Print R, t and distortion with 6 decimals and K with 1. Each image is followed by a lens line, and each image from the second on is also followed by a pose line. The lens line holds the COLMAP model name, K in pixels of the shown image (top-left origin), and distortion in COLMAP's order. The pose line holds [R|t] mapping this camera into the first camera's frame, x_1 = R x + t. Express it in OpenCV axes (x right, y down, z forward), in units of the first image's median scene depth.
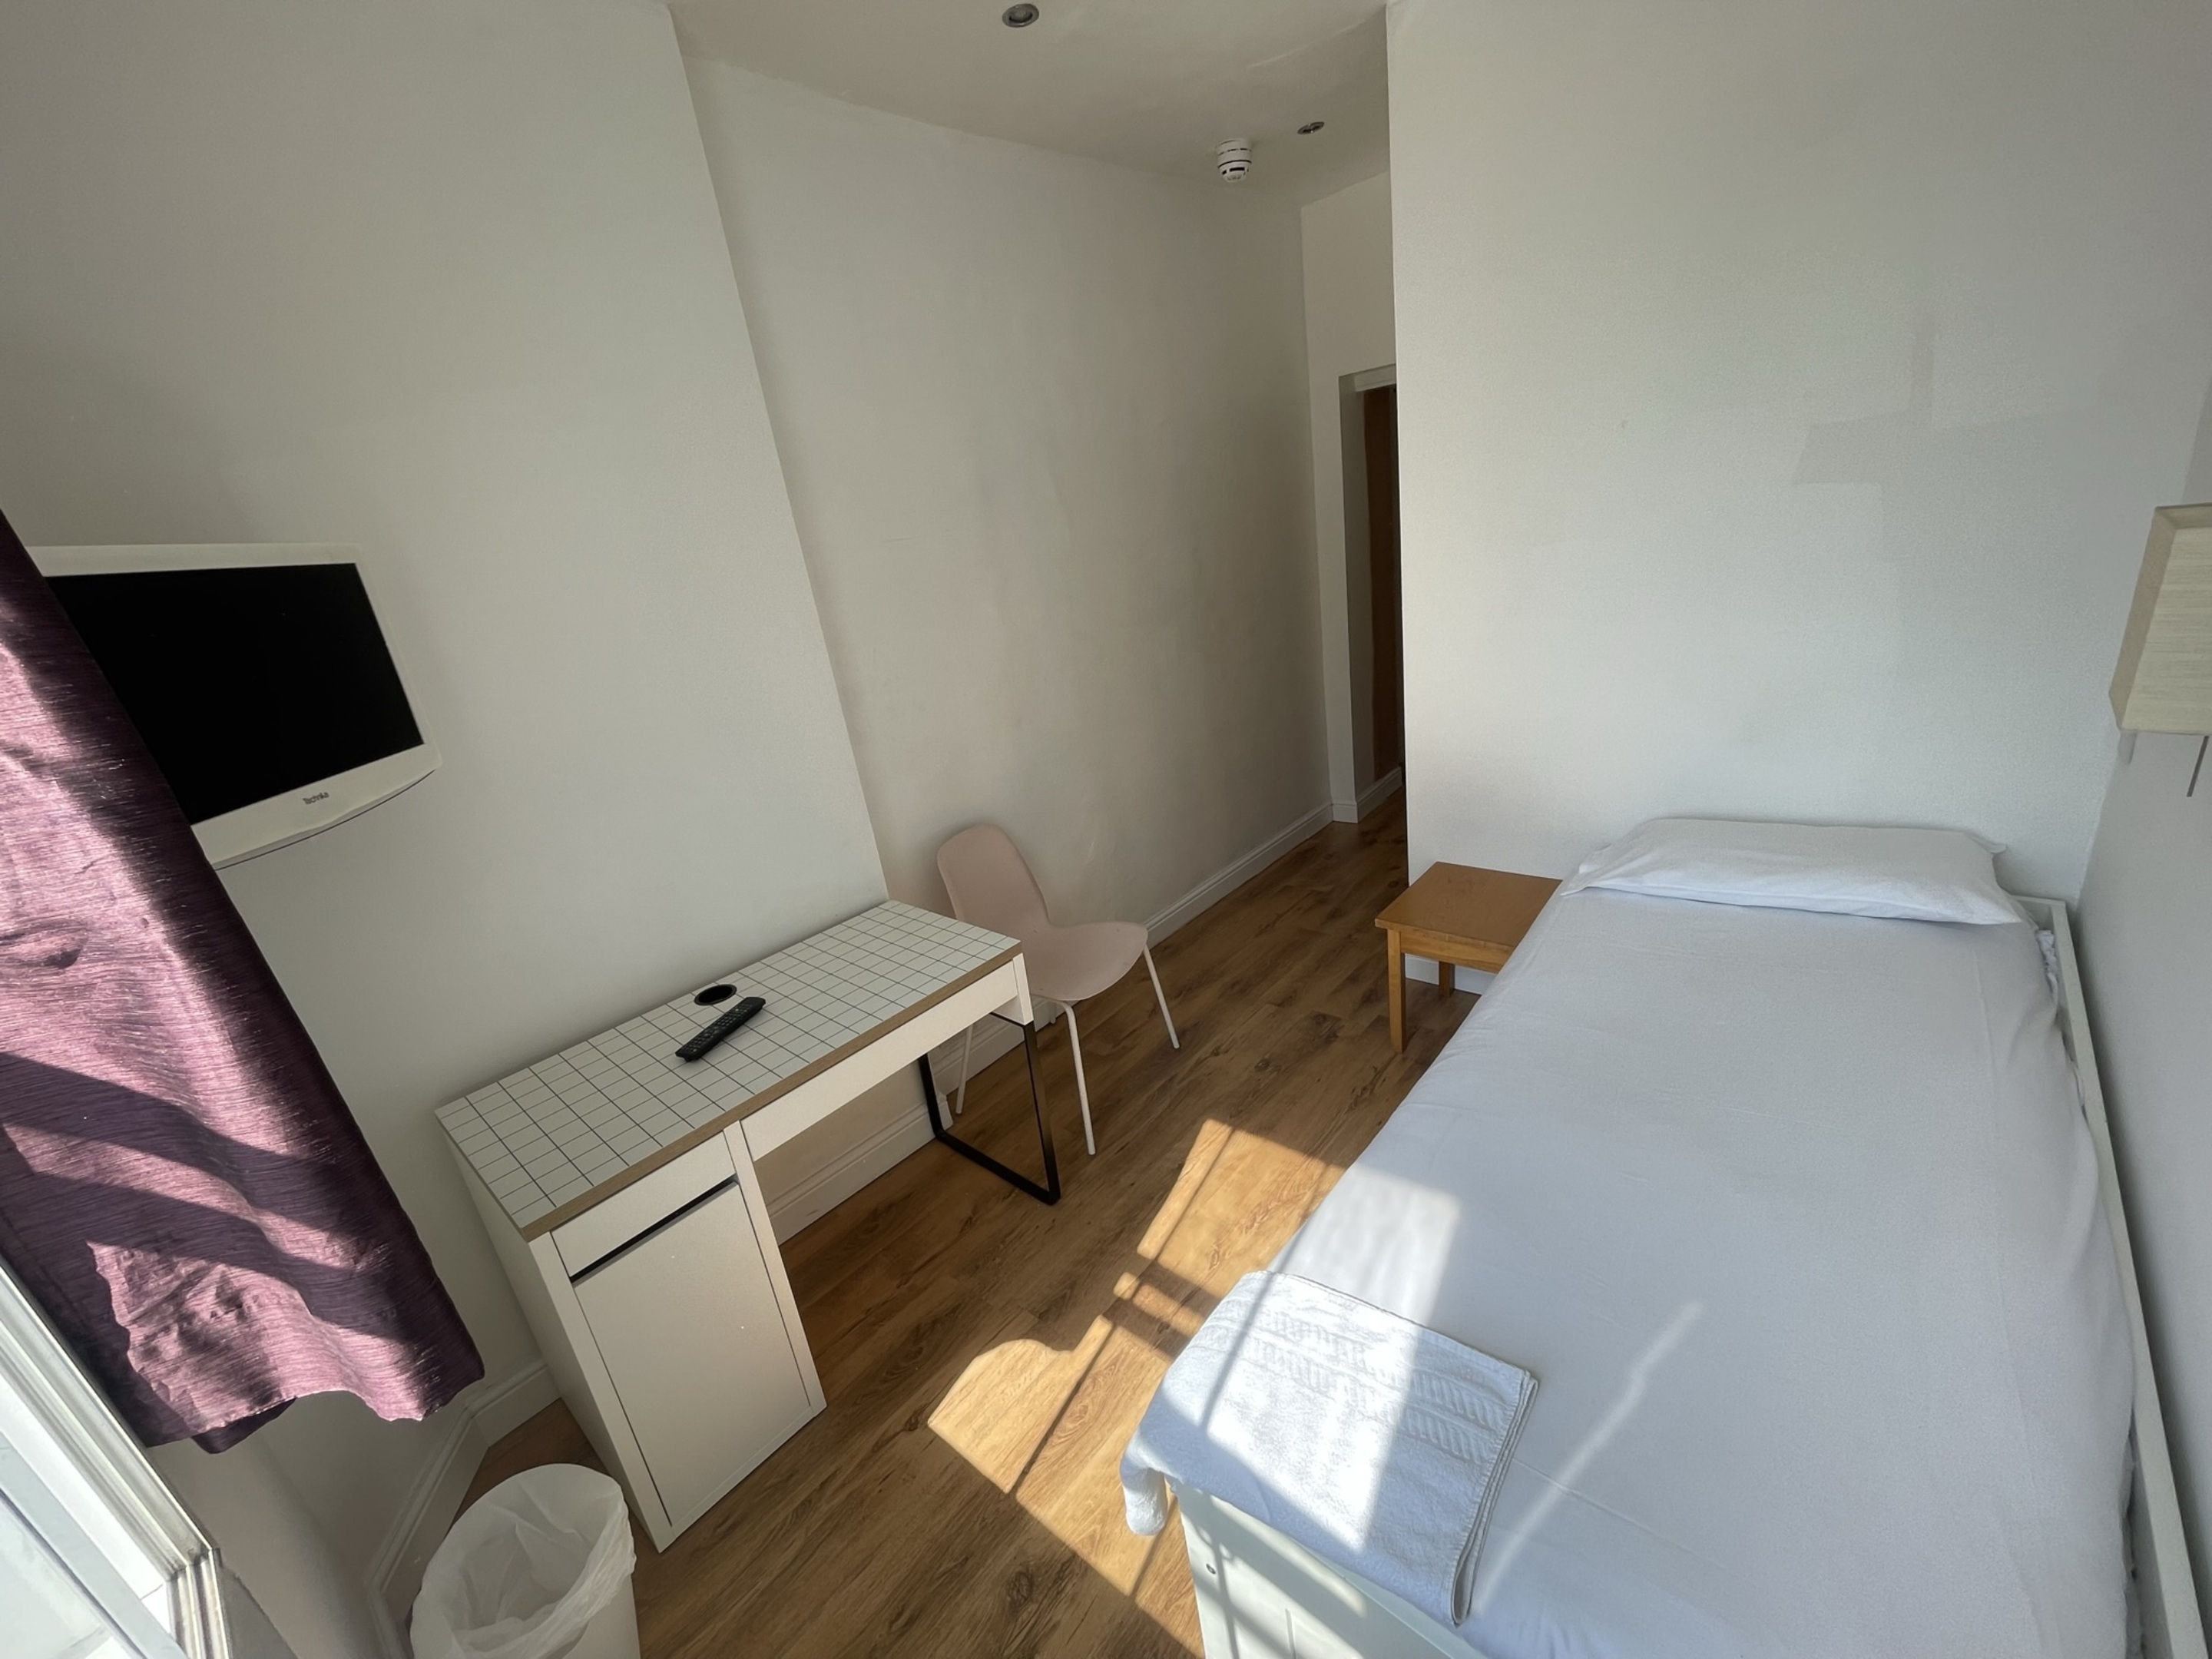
lens RADIAL K [[891.0, 0, 1095.0], [0, 891.0, 831.5], [0, 0, 1]] dist [-0.001185, -0.000279]
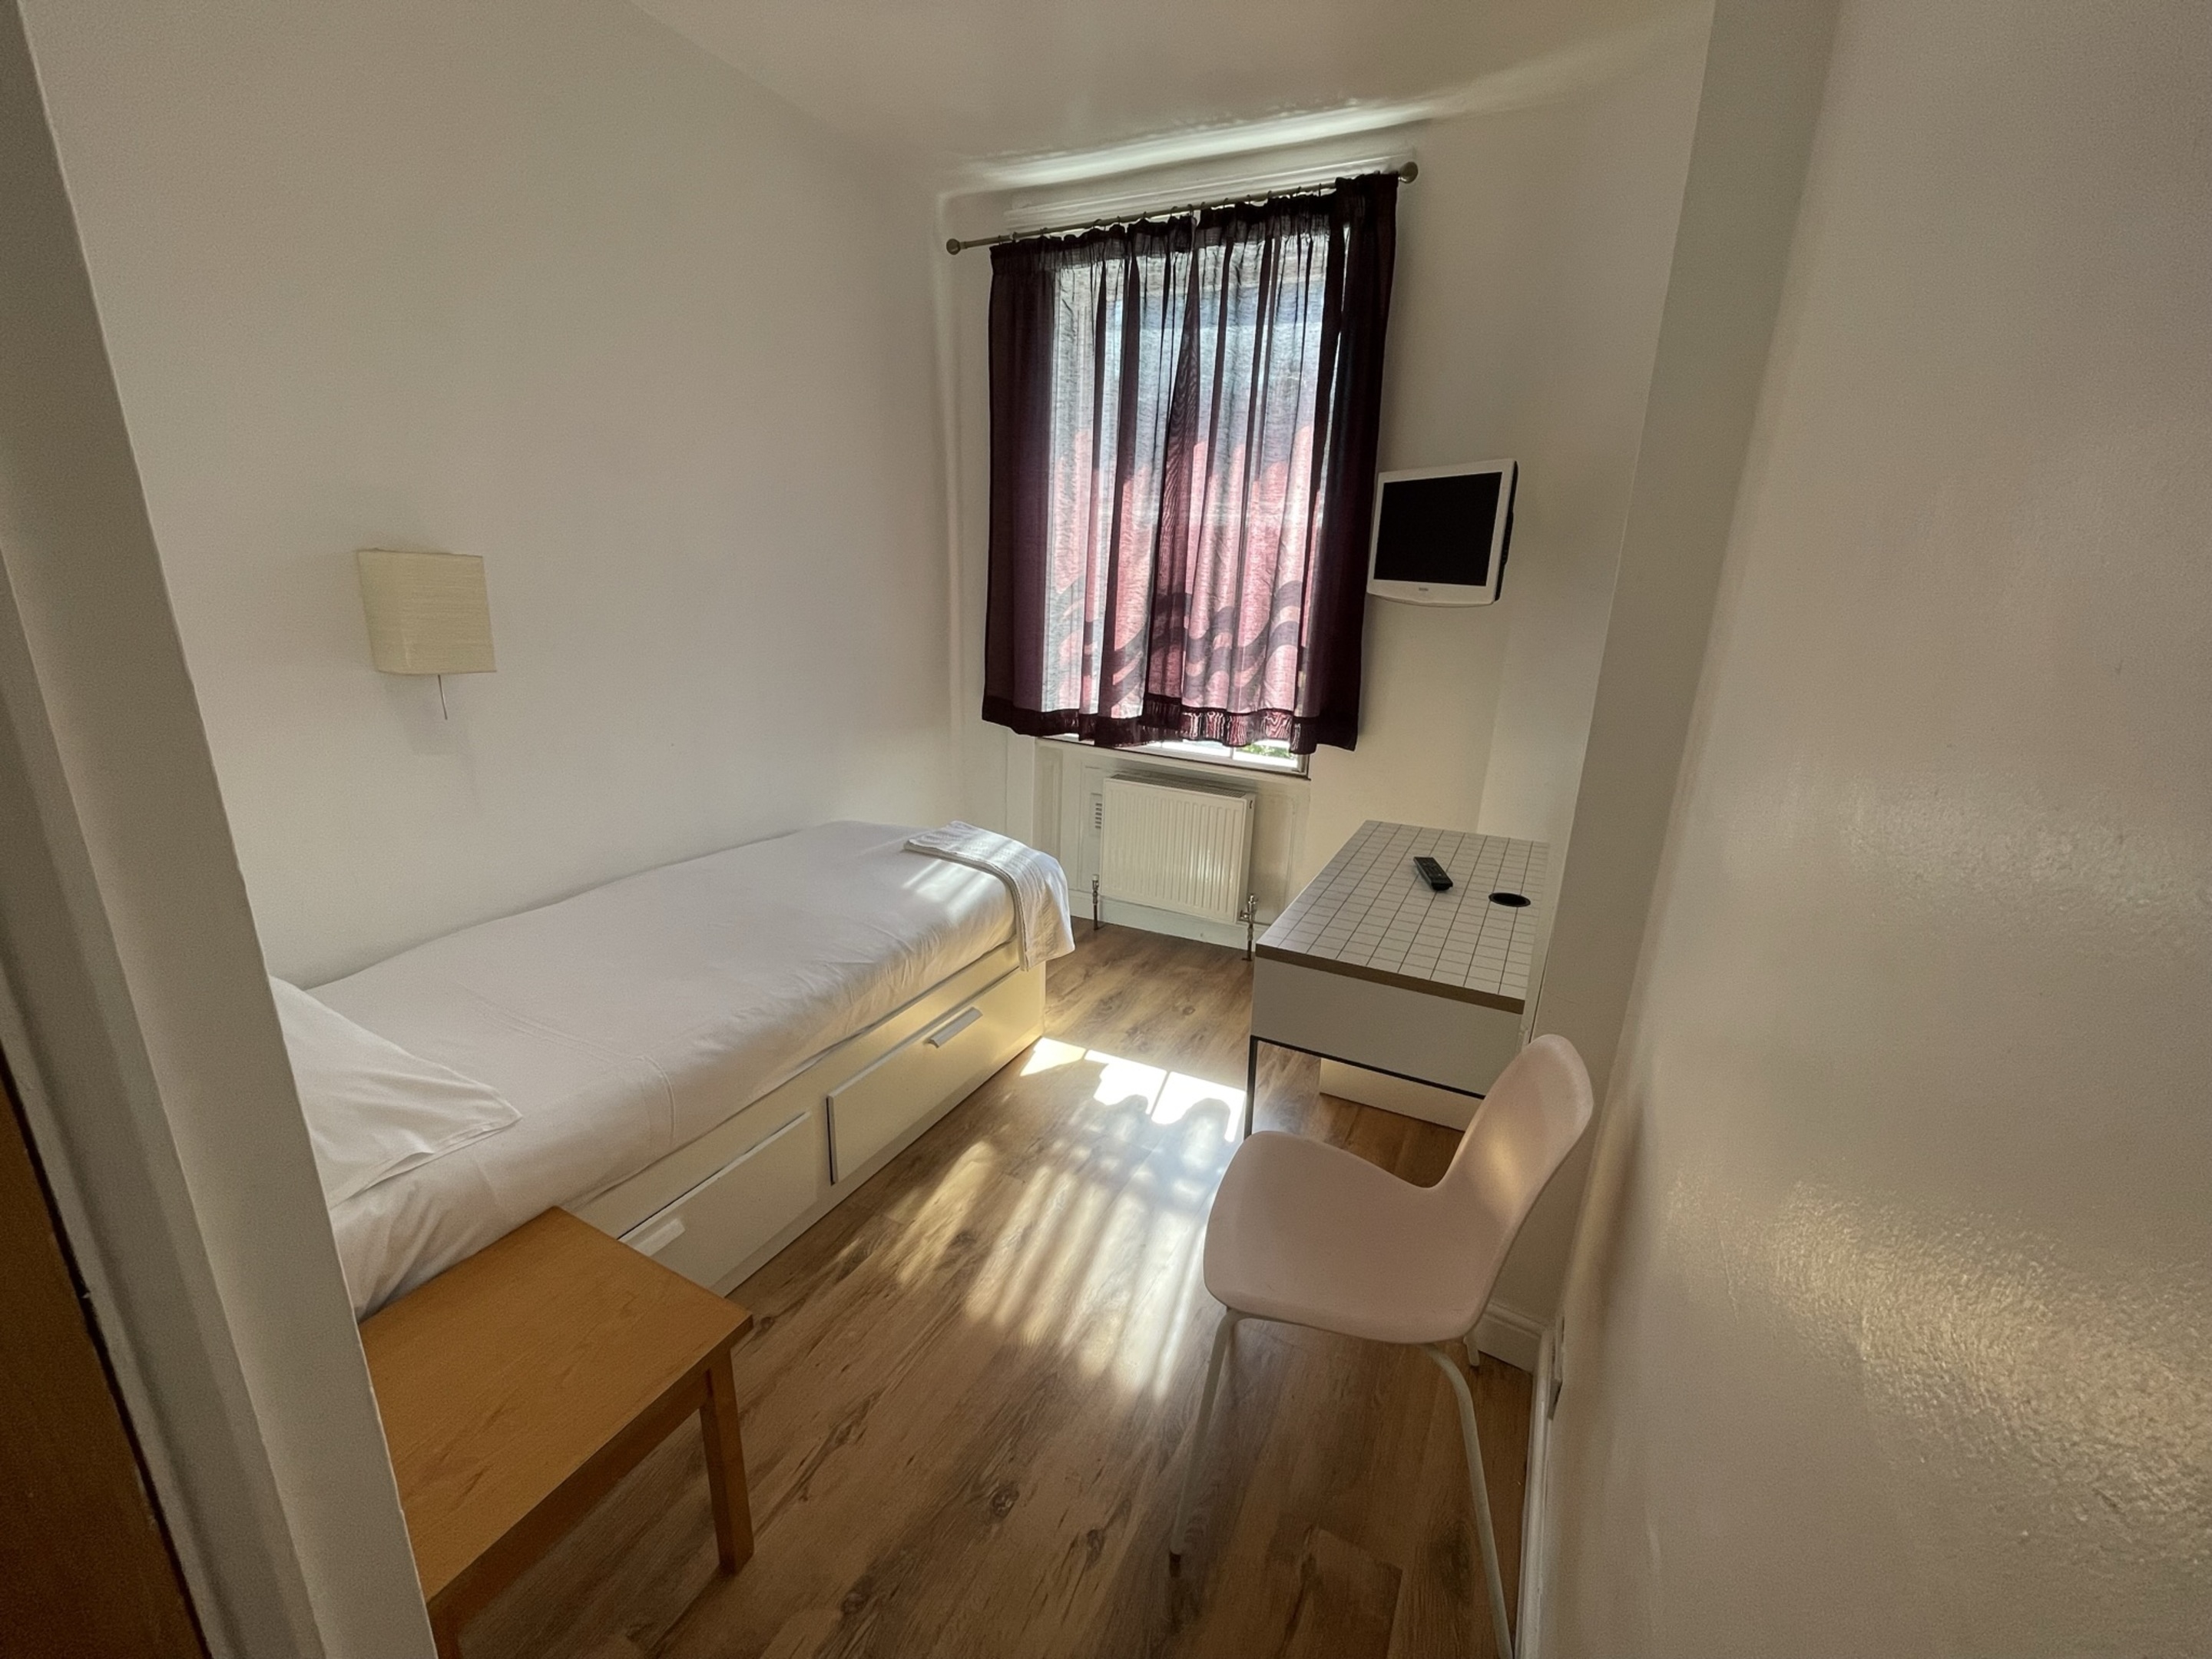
lens RADIAL K [[891.0, 0, 1099.8], [0, 891.0, 827.4], [0, 0, 1]] dist [-0.001185, -0.000279]
pose [[-0.967103, 0.162558, -0.195669, 0.179730], [0.007548, 0.787184, 0.616672, -0.410241], [0.254273, 0.594908, -0.762515, 1.241377]]
